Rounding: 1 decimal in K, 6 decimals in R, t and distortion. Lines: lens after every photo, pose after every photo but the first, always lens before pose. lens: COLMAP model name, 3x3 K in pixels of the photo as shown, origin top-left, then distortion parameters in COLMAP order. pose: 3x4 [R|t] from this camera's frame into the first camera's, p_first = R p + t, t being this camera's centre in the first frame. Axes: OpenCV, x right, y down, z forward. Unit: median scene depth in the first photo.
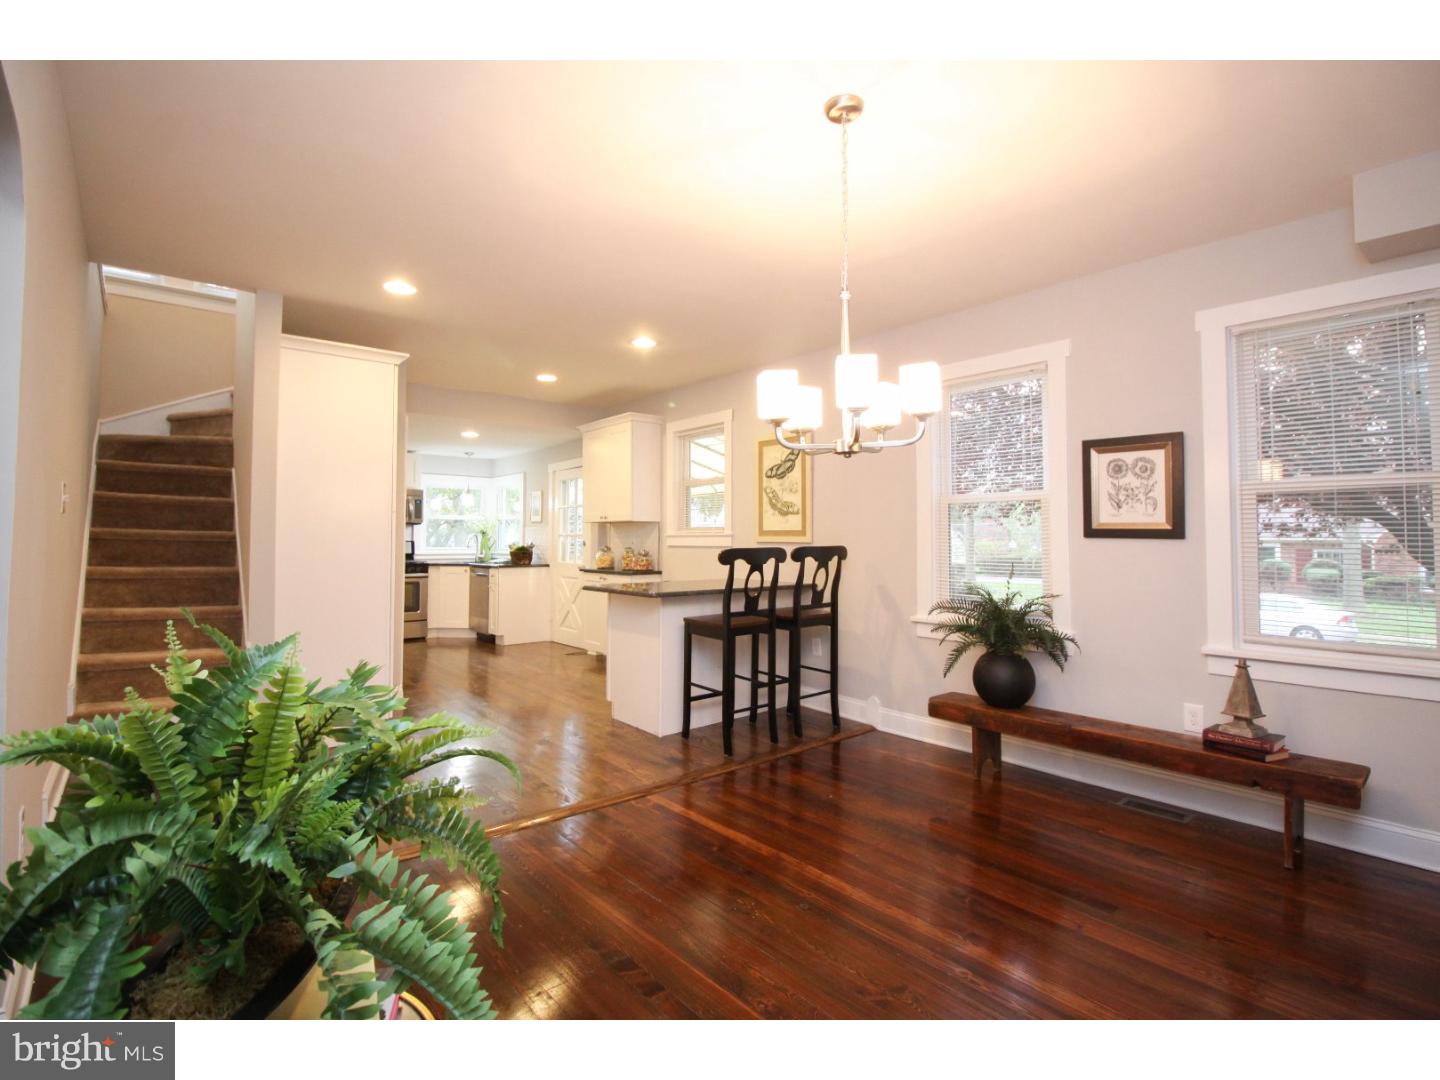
lens RADIAL K [[676.5, 0, 715.5], [0, 676.5, 519.5], [0, 0, 1]] dist [-0.001964, -0.000933]
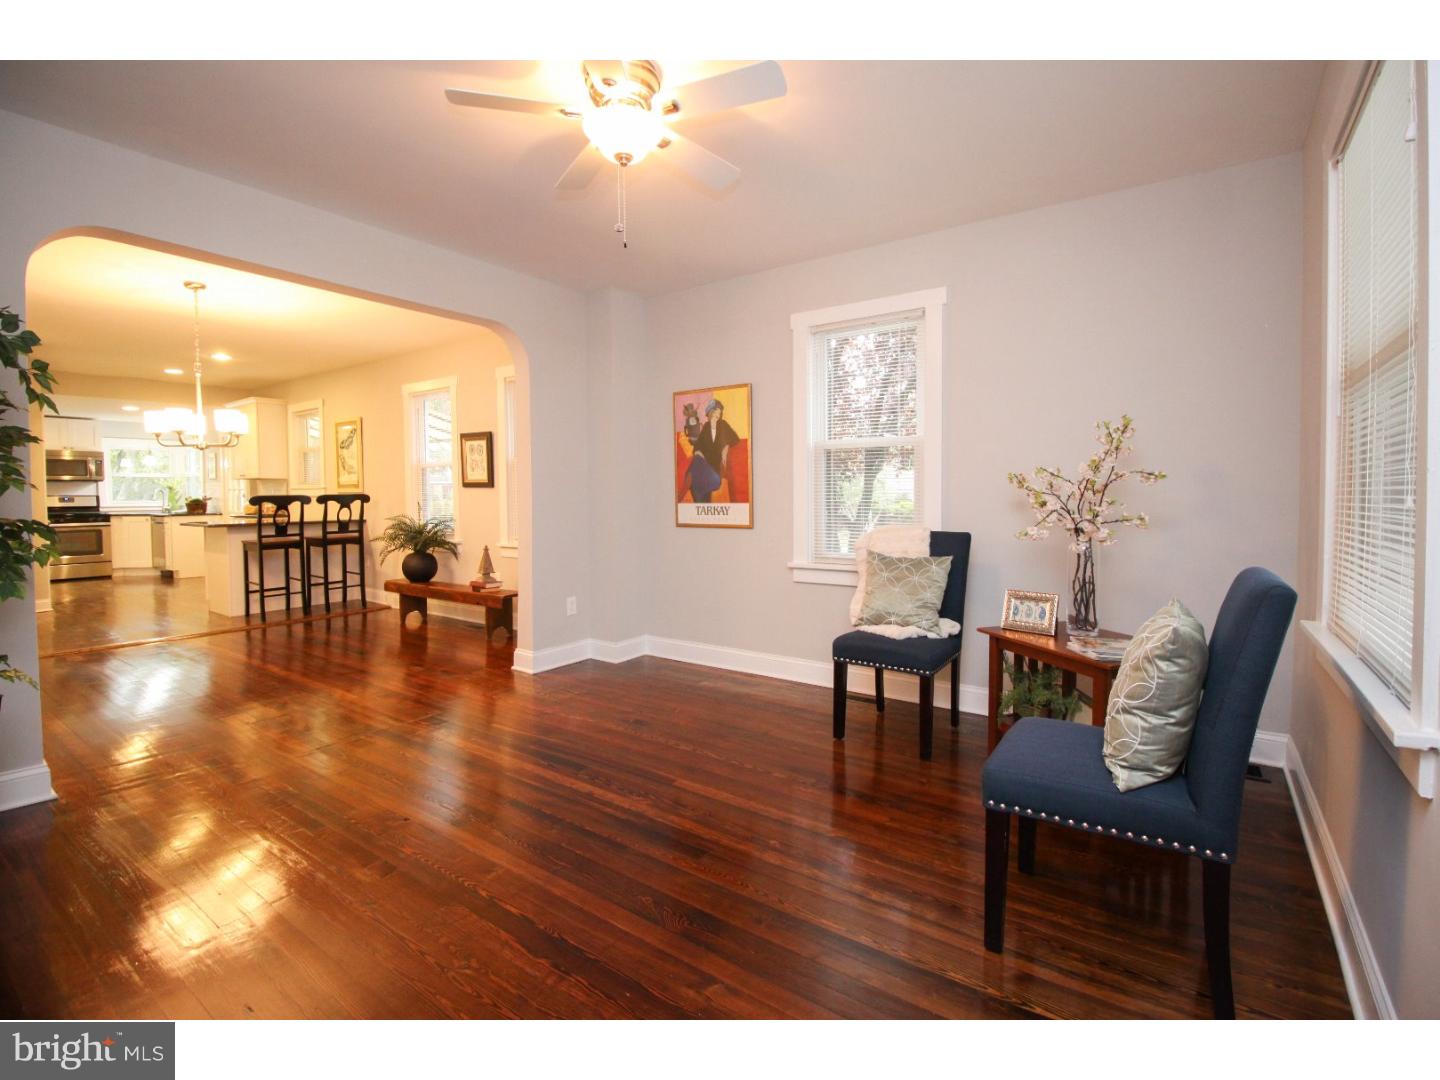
lens RADIAL K [[676.5, 0, 715.5], [0, 676.5, 519.5], [0, 0, 1]] dist [-0.001964, -0.000933]
pose [[0.973869, -0.024549, 0.225779, 0.573794], [0.007554, 0.997092, 0.075832, -0.013638], [-0.226984, -0.072145, 0.971223, -0.661607]]
